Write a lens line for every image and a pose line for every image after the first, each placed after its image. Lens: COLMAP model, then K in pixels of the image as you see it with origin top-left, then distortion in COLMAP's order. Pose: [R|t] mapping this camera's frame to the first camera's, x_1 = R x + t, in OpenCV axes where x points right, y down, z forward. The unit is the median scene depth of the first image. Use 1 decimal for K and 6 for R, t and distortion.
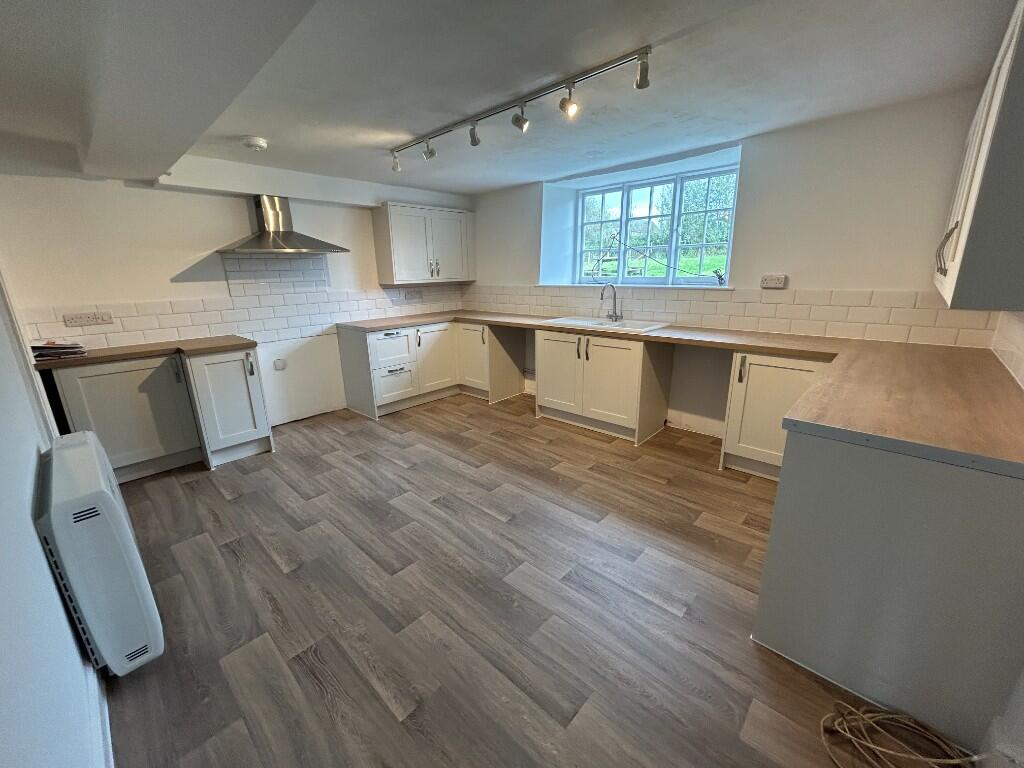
lens RADIAL K [[411.5, 0, 512.0], [0, 411.5, 384.0], [0, 0, 1]] dist [0.002398, 0.000787]
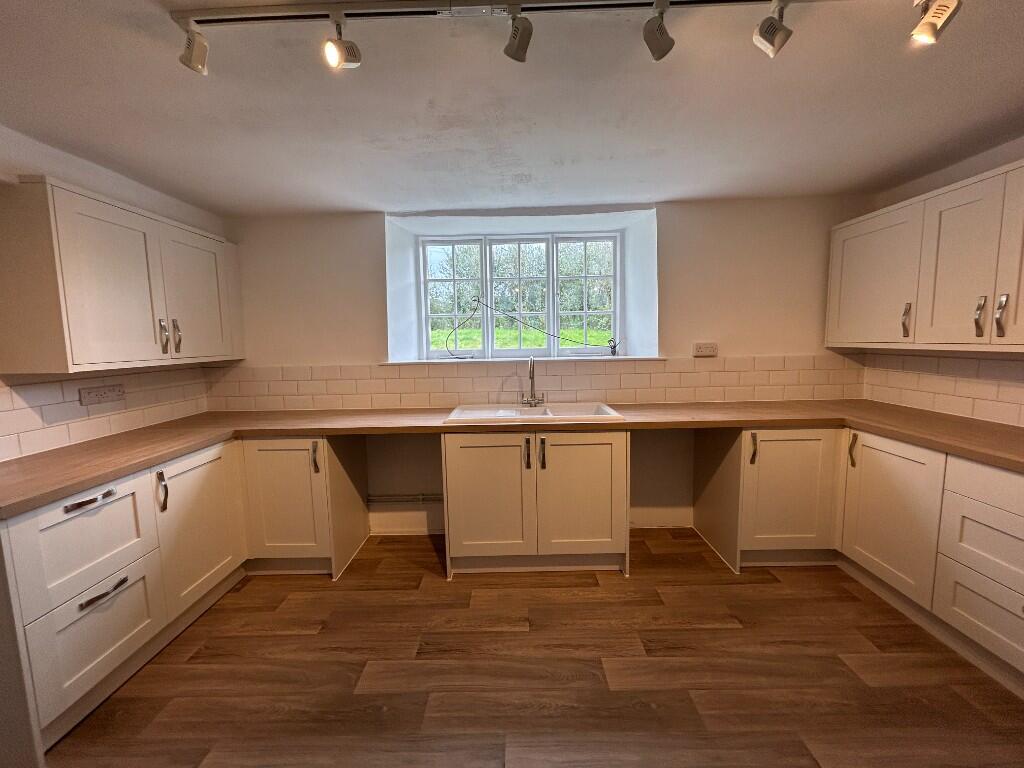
lens RADIAL K [[411.5, 0, 512.0], [0, 411.5, 384.0], [0, 0, 1]] dist [0.002398, 0.000787]
pose [[0.737737, -0.069762, 0.671474, -0.250404], [0.187688, 0.976628, -0.104744, -0.113499], [-0.648473, 0.203301, 0.733588, 0.445142]]
